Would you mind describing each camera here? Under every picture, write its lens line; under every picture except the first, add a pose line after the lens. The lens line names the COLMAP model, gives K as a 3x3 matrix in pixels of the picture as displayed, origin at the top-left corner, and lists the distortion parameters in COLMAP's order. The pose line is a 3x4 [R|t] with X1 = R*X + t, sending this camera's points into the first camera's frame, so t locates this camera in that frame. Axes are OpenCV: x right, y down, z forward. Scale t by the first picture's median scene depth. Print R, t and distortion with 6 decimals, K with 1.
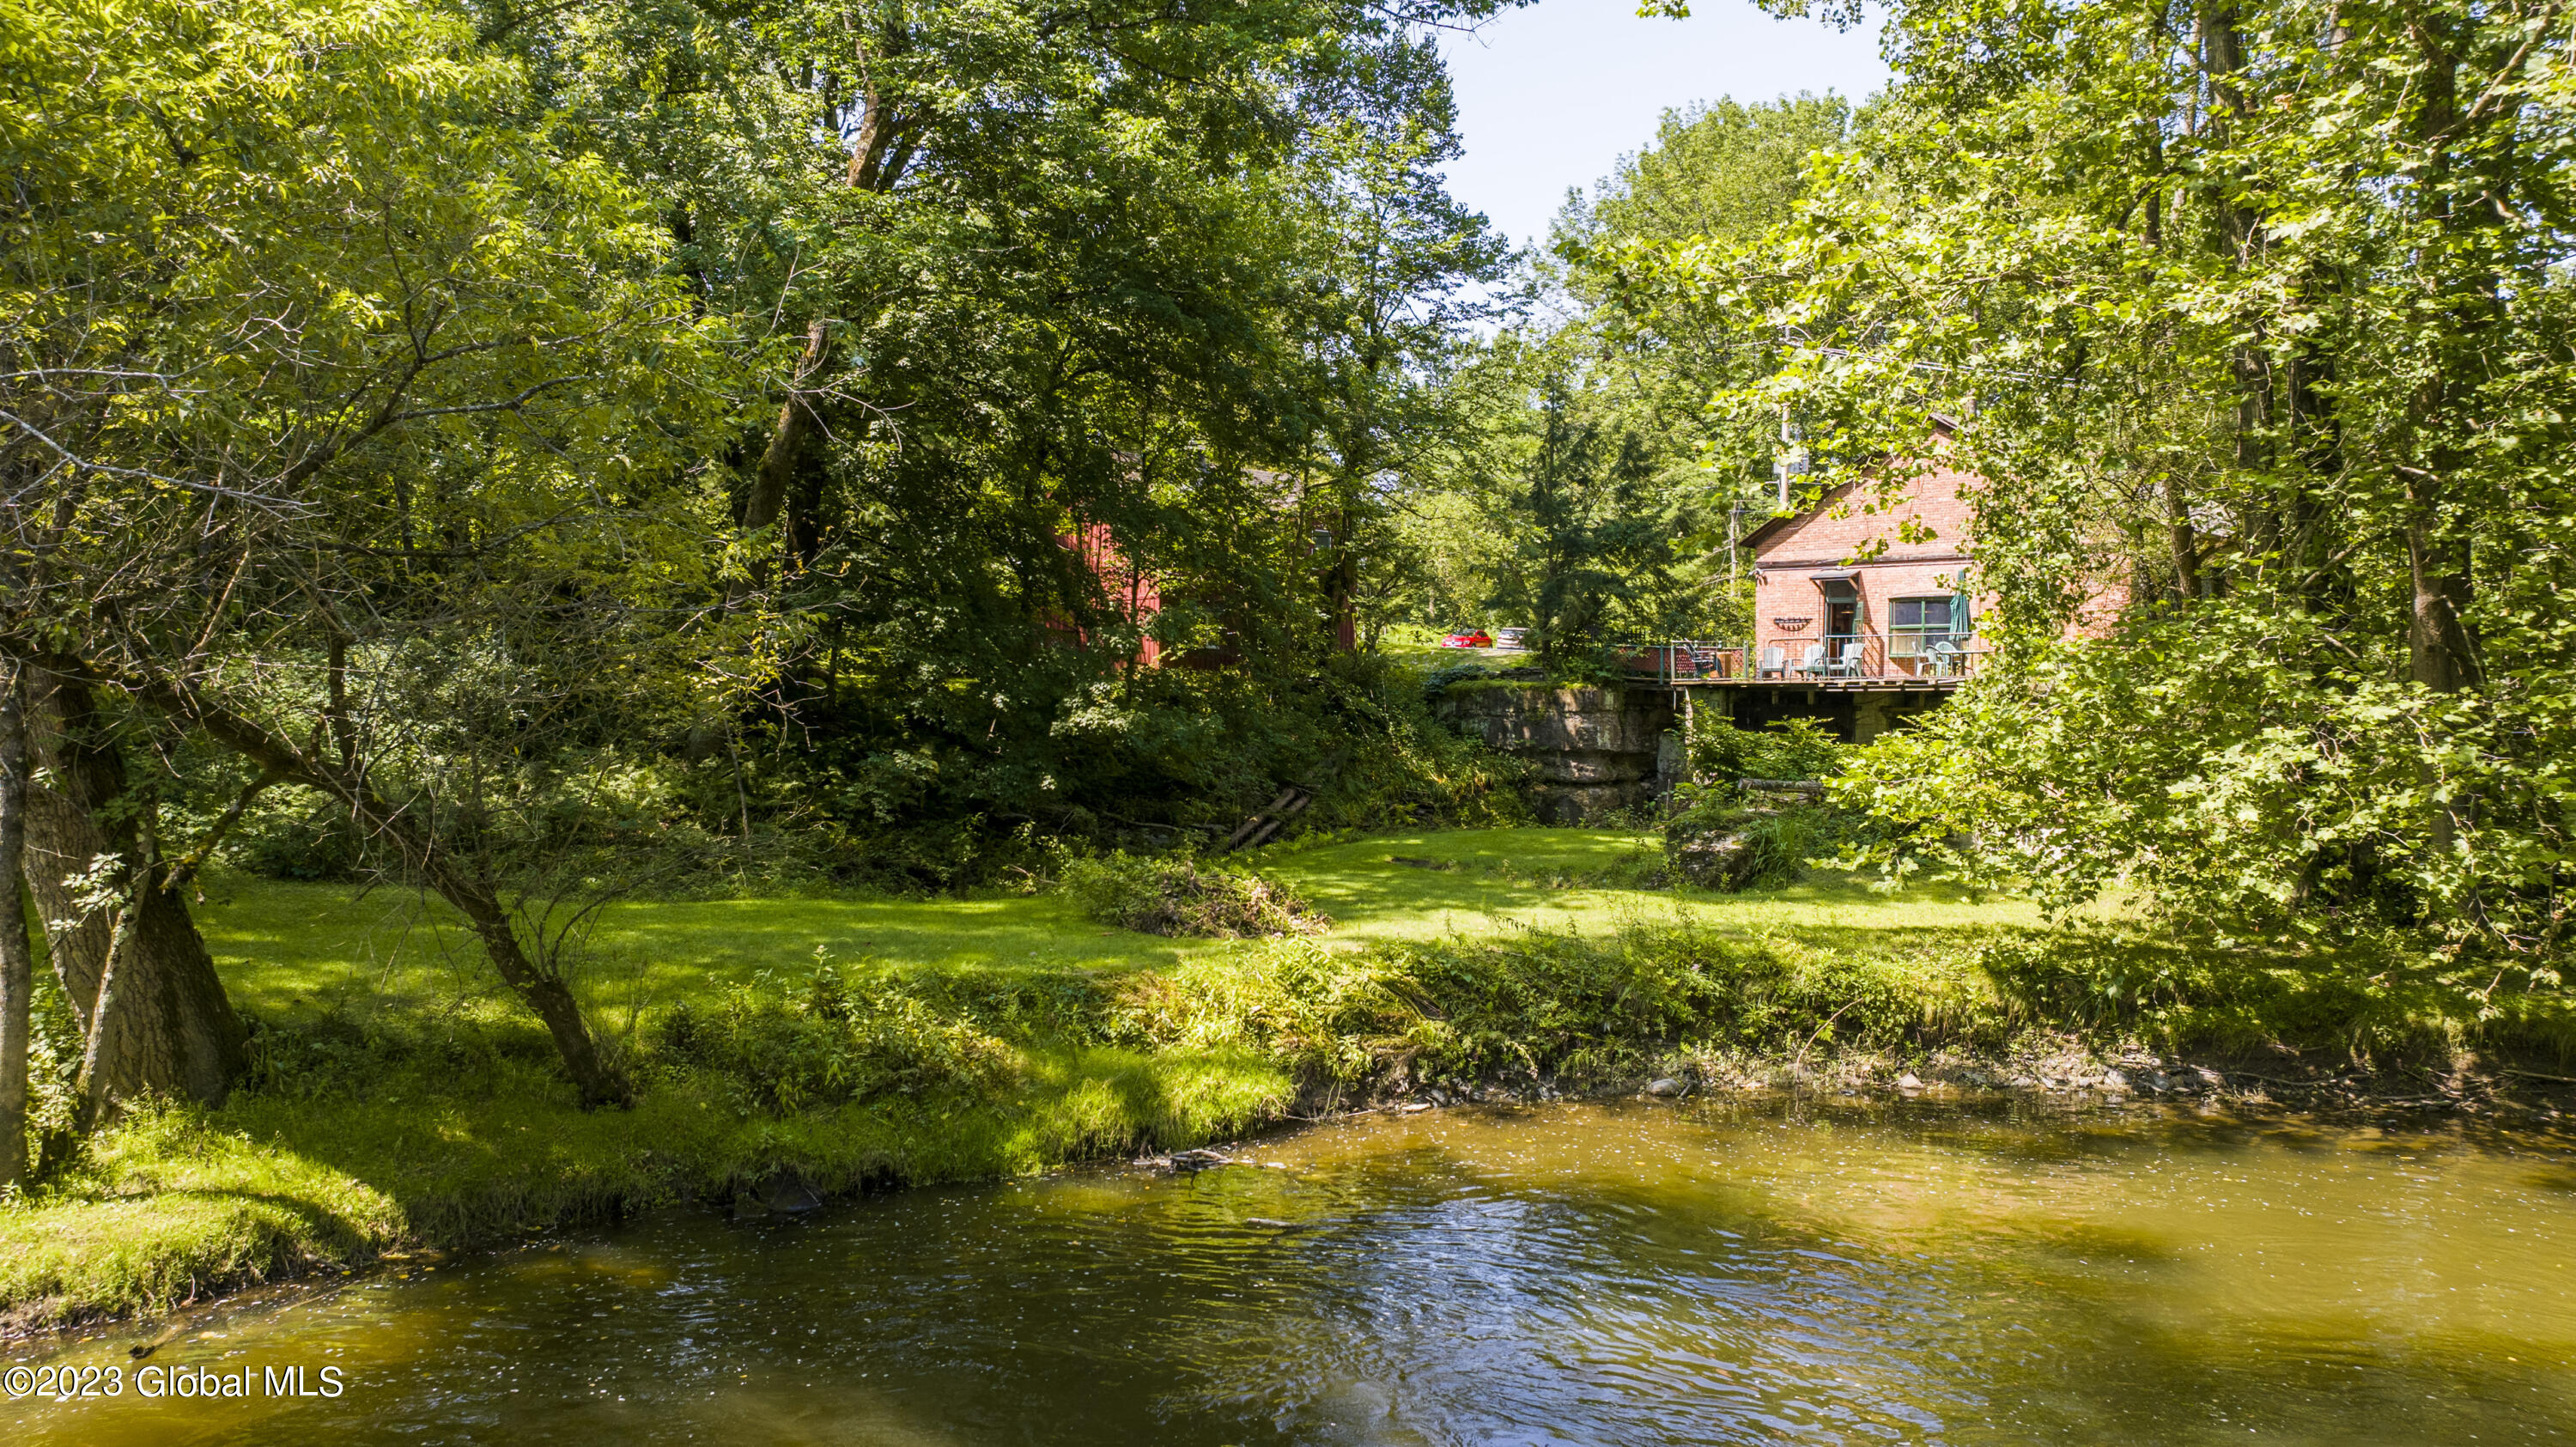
lens RADIAL K [[1818.4, 0, 1267.9], [0, 1818.4, 712.2], [0, 0, 1]] dist [-0.035155, 0.041143]
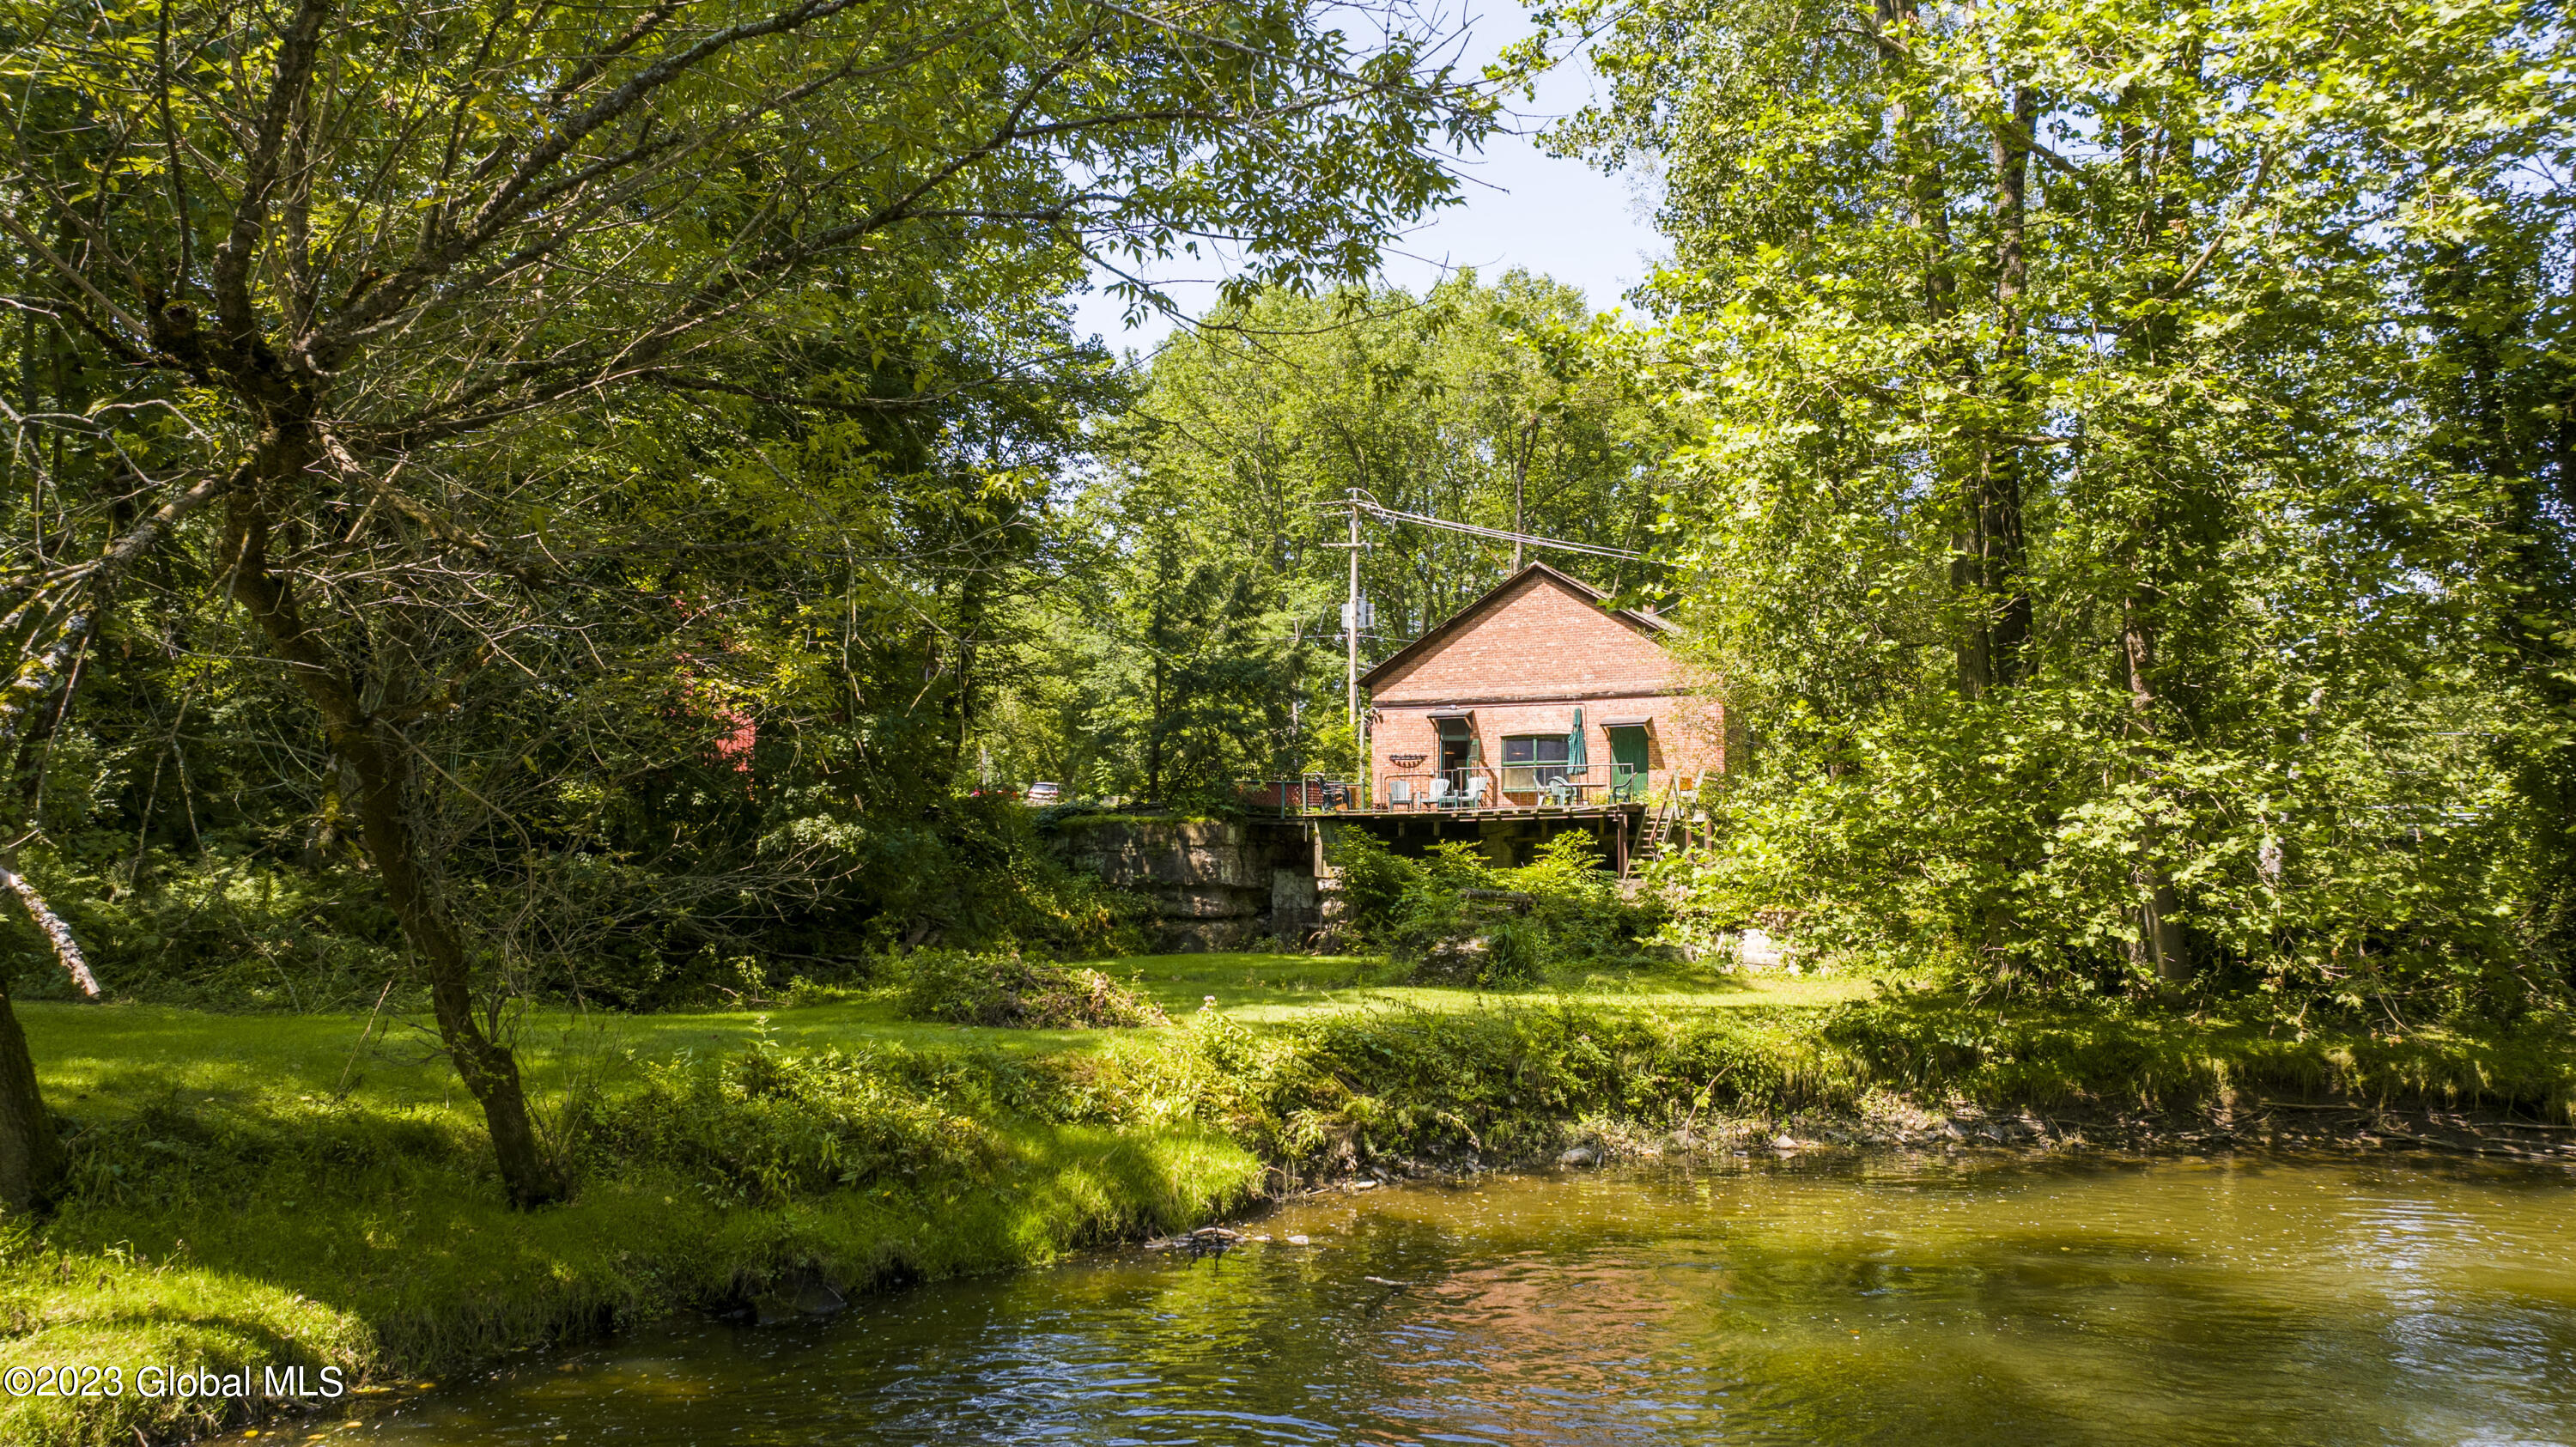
lens RADIAL K [[1818.4, 0, 1266.0], [0, 1818.4, 696.1], [0, 0, 1]] dist [-0.035155, 0.041143]
pose [[0.953615, 0.030320, 0.299499, -0.238137], [0.001842, 0.994308, -0.106526, 0.059824], [-0.301024, 0.102136, 0.948131, 0.085330]]
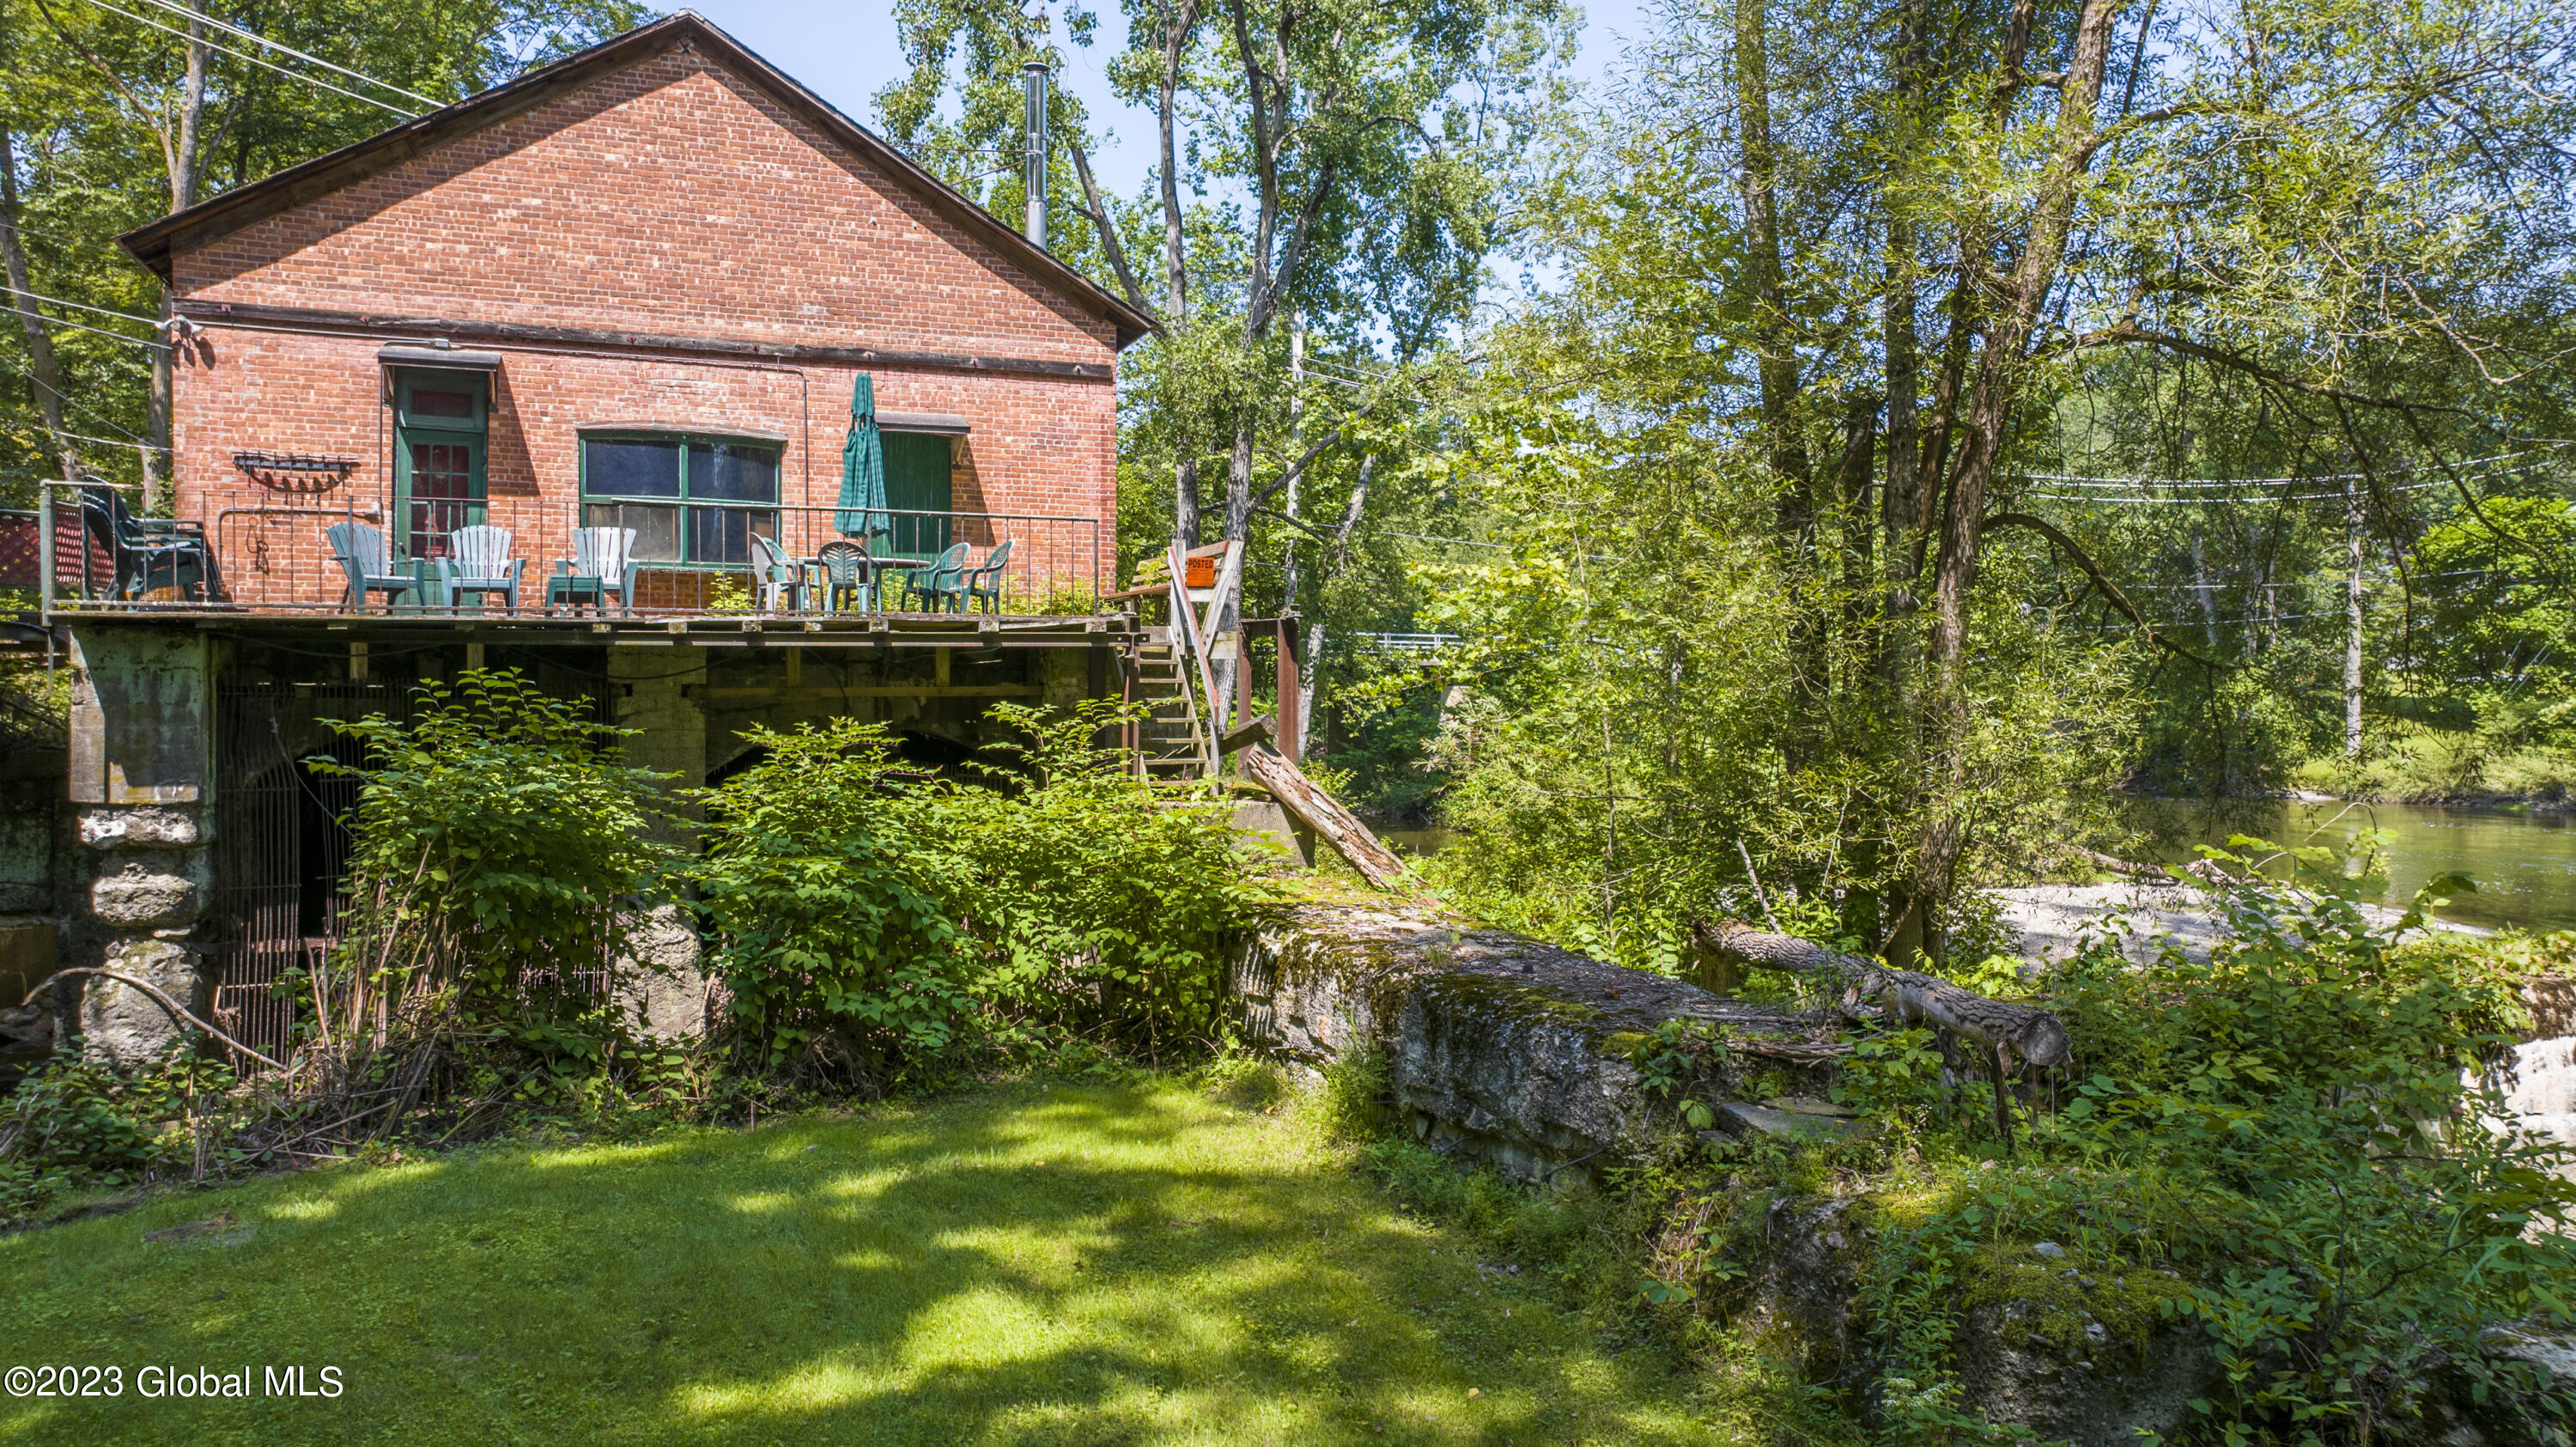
lens RADIAL K [[1818.4, 0, 1284.9], [0, 1818.4, 727.9], [0, 0, 1]] dist [-0.035155, 0.041143]
pose [[0.427351, -0.023633, 0.903777, 0.061274], [-0.006692, 0.999548, 0.029302, -0.014300], [-0.904061, -0.018571, 0.426999, 1.518778]]
